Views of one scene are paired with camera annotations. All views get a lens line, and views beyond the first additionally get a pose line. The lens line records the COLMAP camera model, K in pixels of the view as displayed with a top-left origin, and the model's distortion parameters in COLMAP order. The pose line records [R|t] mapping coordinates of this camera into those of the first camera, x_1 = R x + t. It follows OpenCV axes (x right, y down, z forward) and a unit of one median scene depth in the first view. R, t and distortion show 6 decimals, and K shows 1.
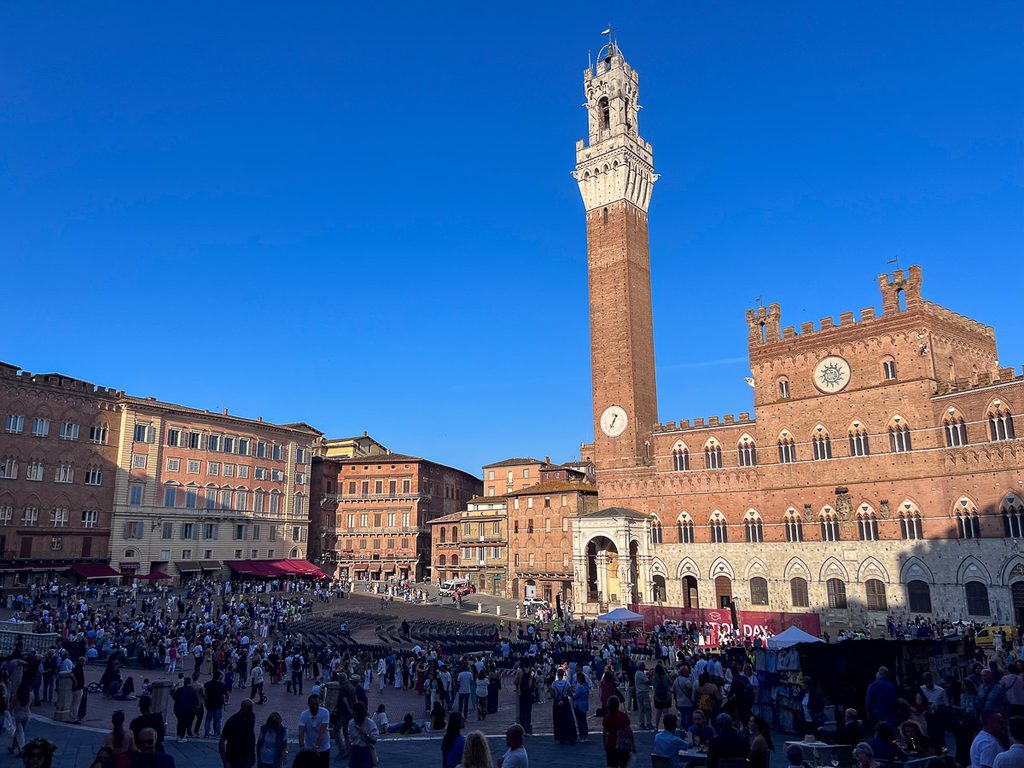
lens RADIAL K [[772.9, 0, 512.7], [0, 772.9, 382.3], [0, 0, 1]] dist [0.033406, -0.011164]
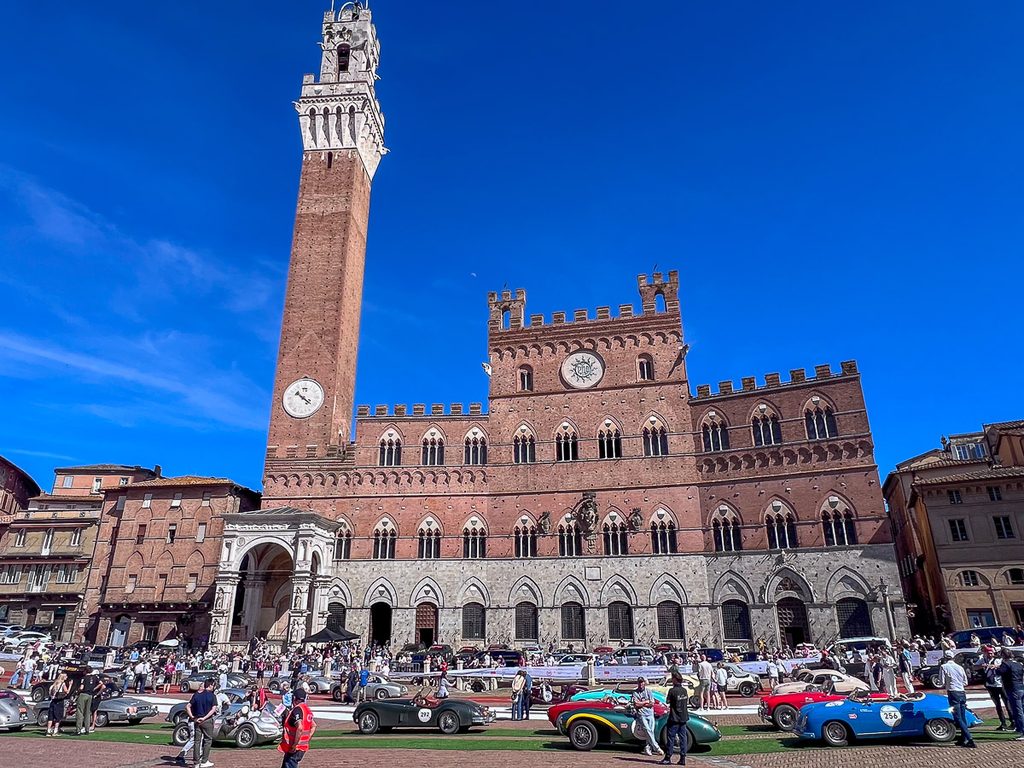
lens RADIAL K [[598.3, 0, 517.6], [0, 598.3, 389.0], [0, 0, 1]] dist [-0.000616, 0.004573]
pose [[0.811290, 0.192713, 0.551970, -0.029295], [-0.125848, 0.979544, -0.157022, 0.123188], [-0.570939, 0.057926, 0.818947, 0.445170]]
